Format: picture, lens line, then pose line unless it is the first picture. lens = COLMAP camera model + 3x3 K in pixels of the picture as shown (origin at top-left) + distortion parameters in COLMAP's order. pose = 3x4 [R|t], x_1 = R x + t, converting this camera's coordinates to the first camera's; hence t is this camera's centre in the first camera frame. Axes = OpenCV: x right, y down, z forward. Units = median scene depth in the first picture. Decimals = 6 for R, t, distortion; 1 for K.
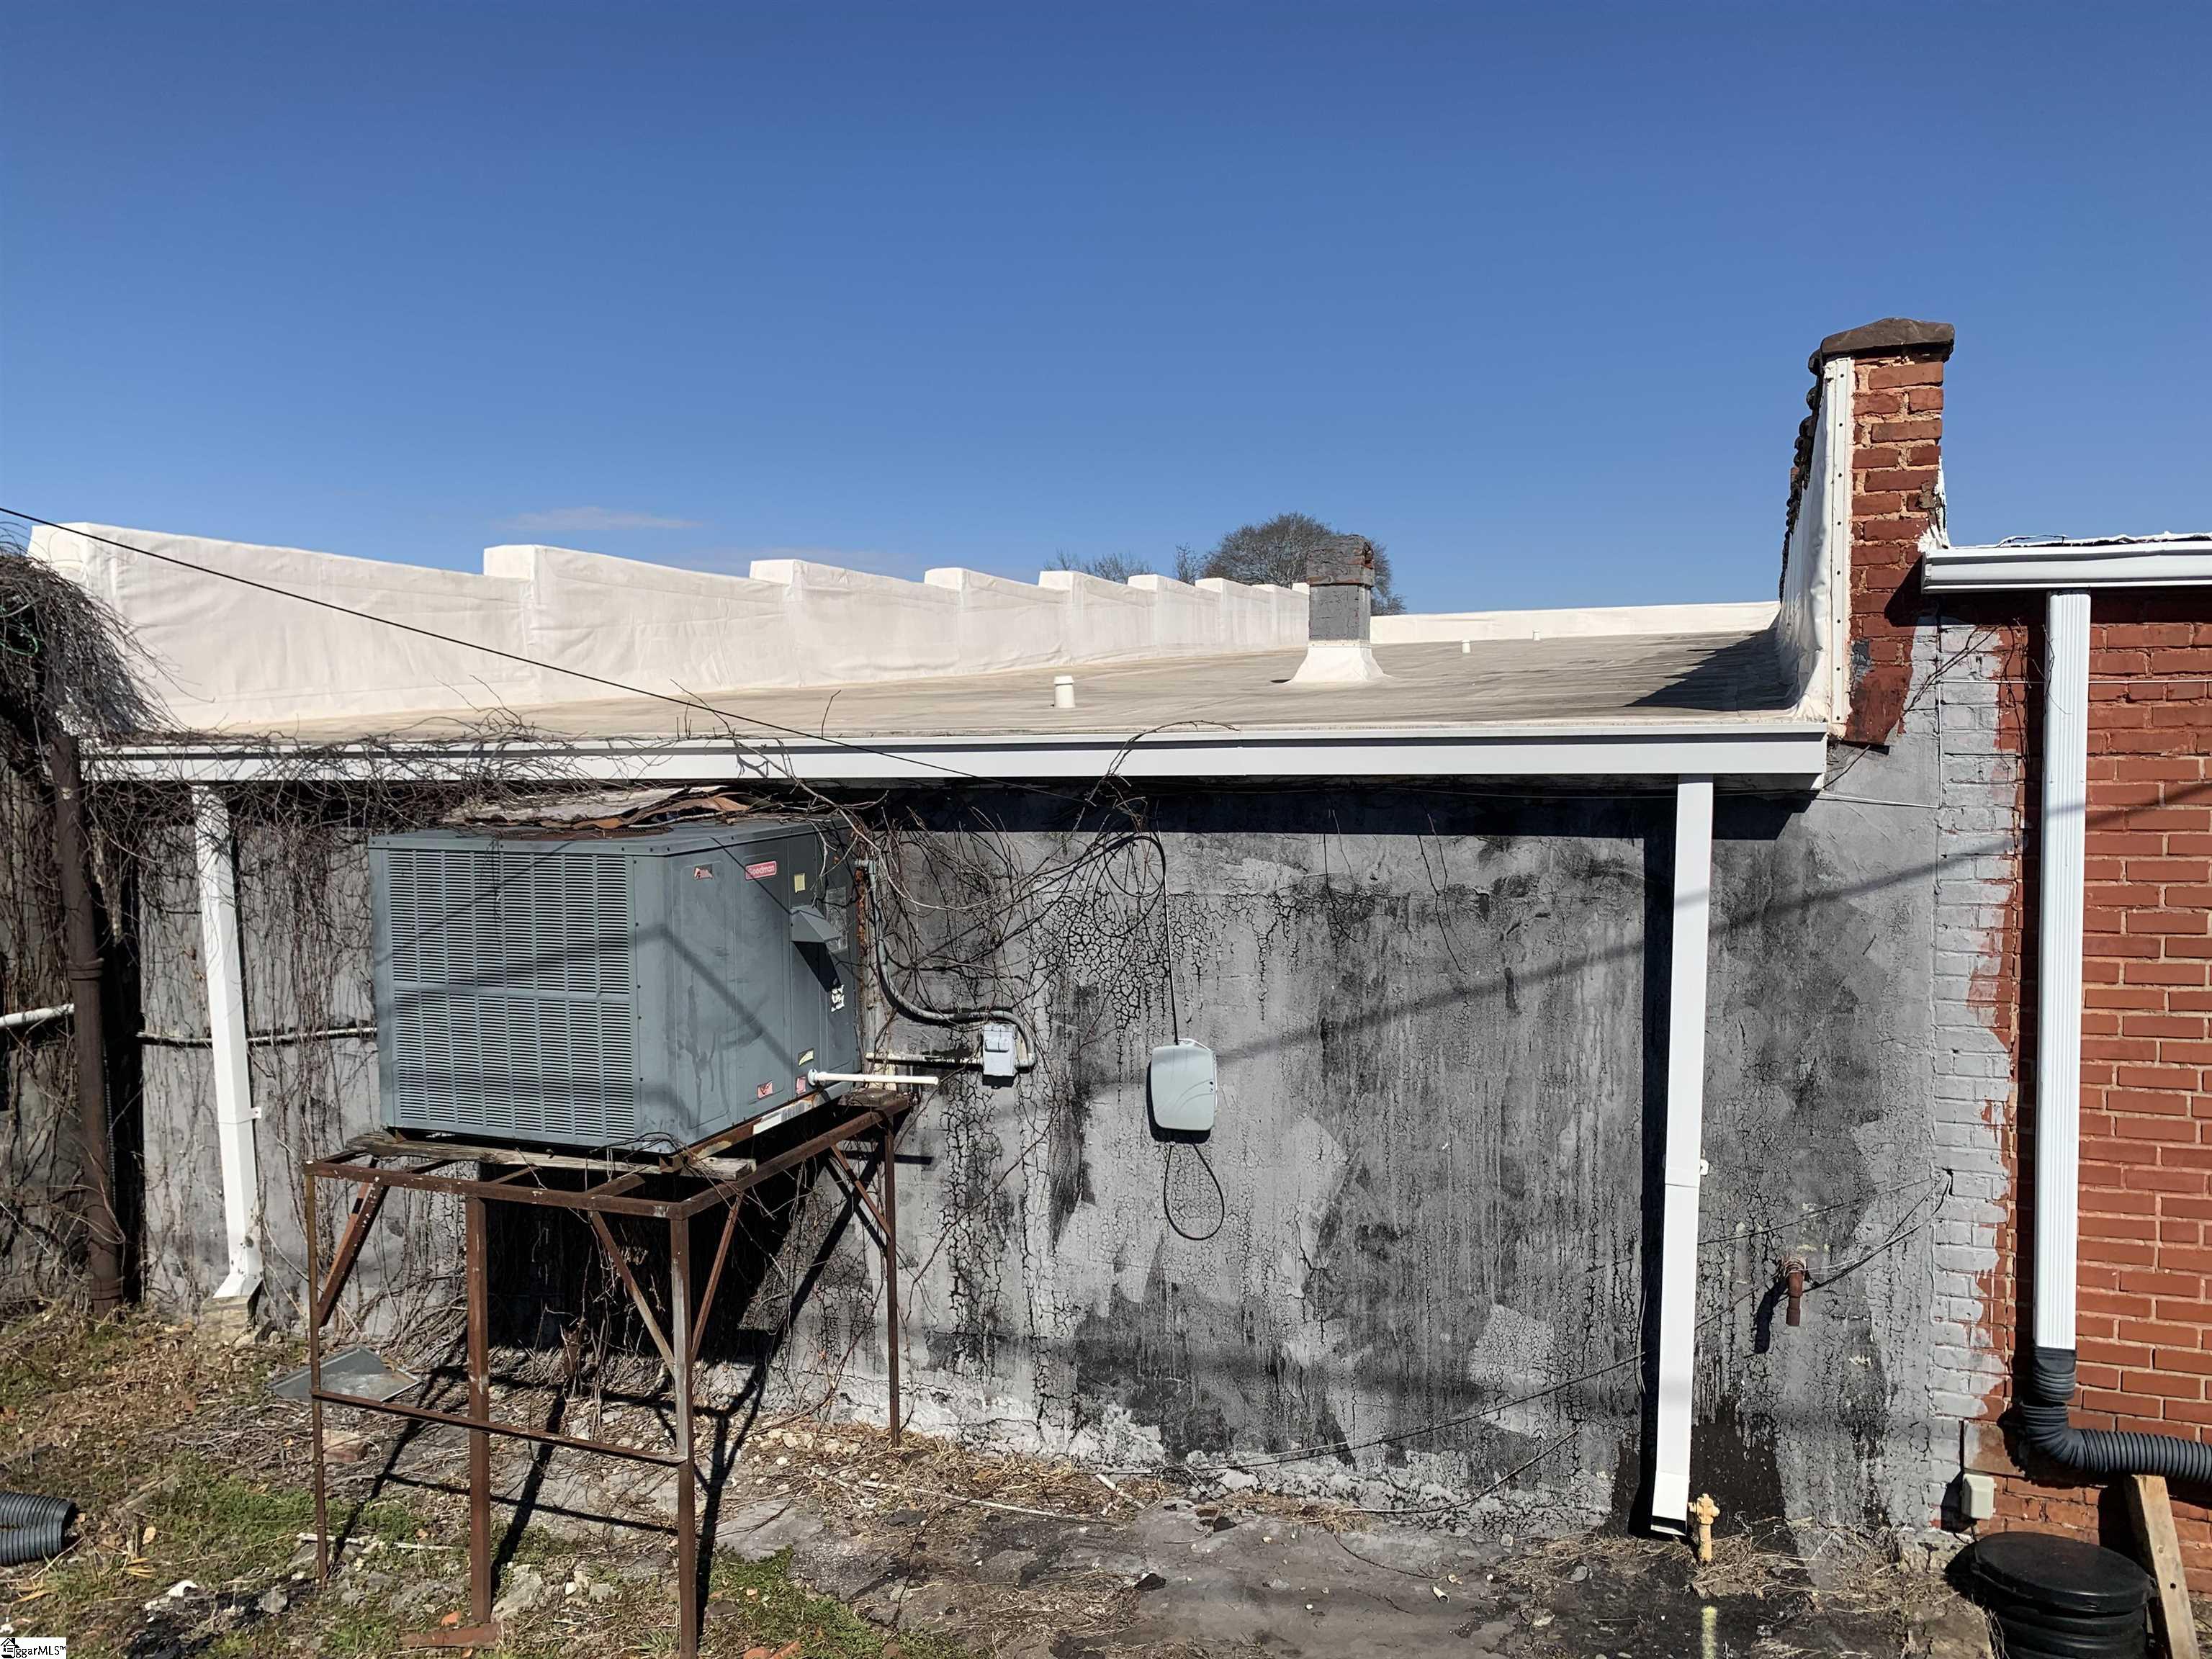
lens RADIAL K [[1699.6, 0, 1107.0], [0, 1699.6, 830.4], [0, 0, 1]] dist [0.040285, -0.043665]
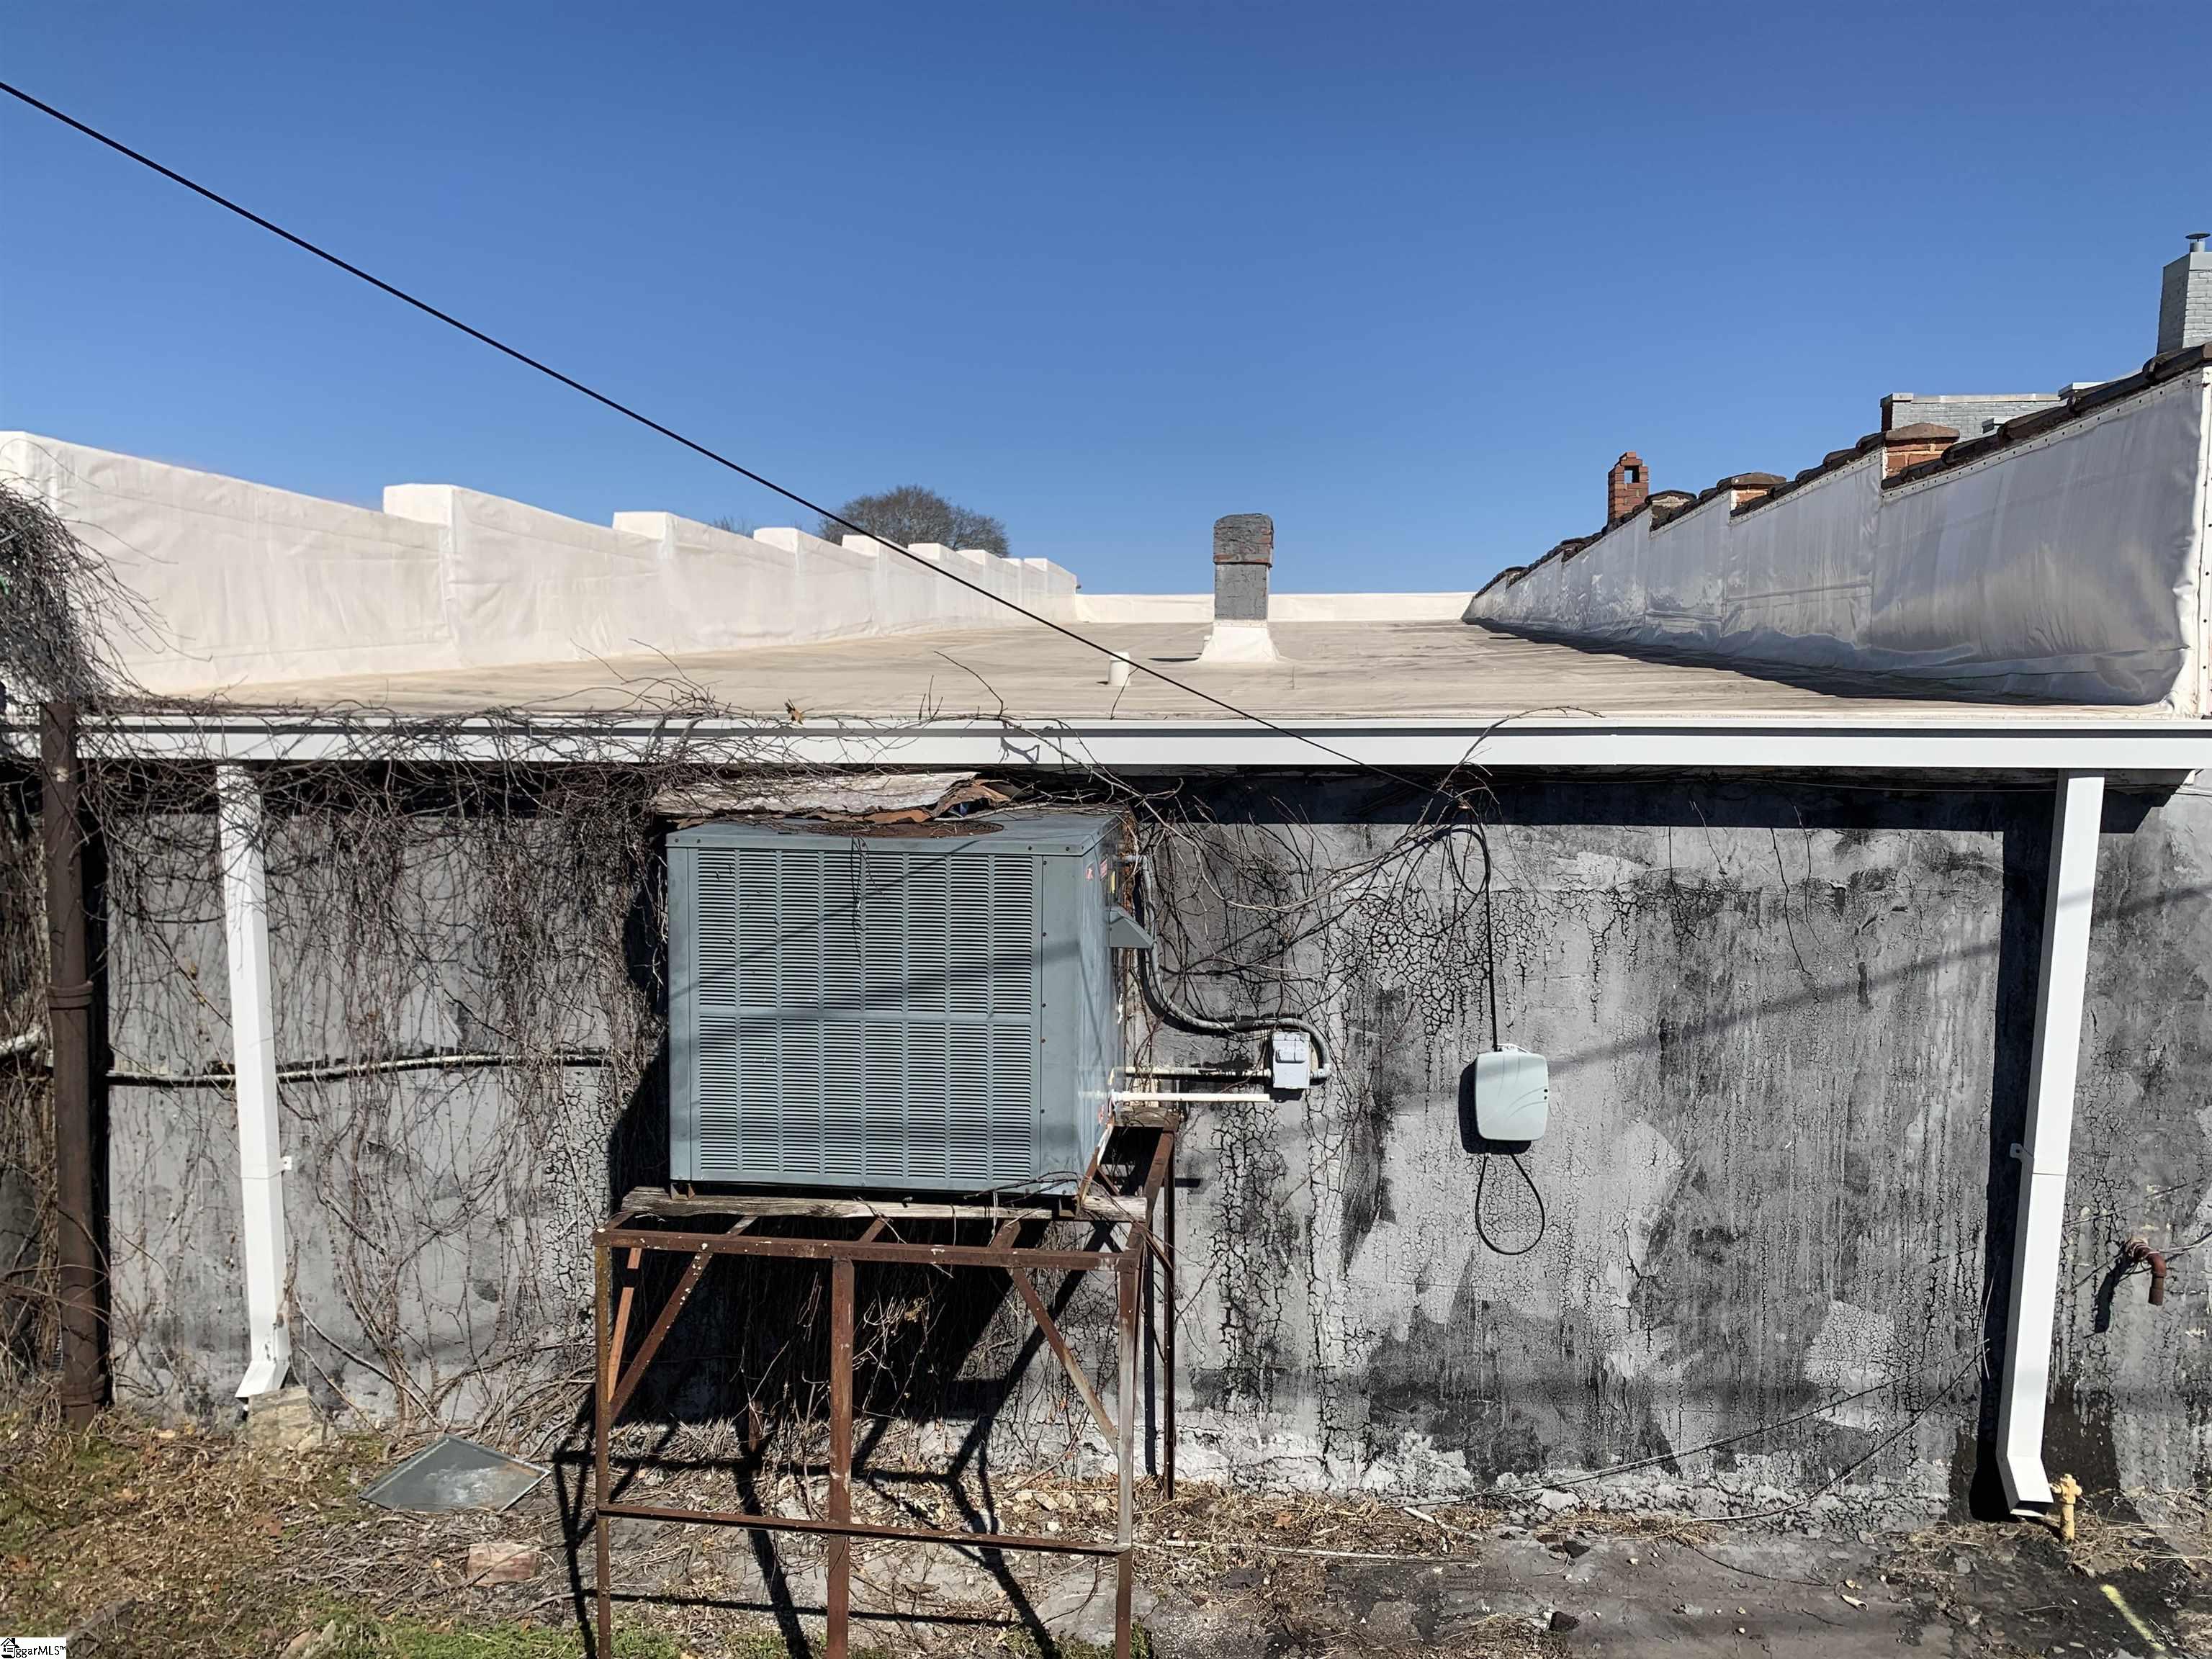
lens RADIAL K [[1699.6, 0, 1103.3], [0, 1699.6, 835.4], [0, 0, 1]] dist [0.040285, -0.043665]
pose [[0.969202, -0.003735, 0.246239, -0.415946], [-0.000708, 0.999839, 0.017952, -0.009946], [-0.246266, -0.017574, 0.969043, 0.143244]]
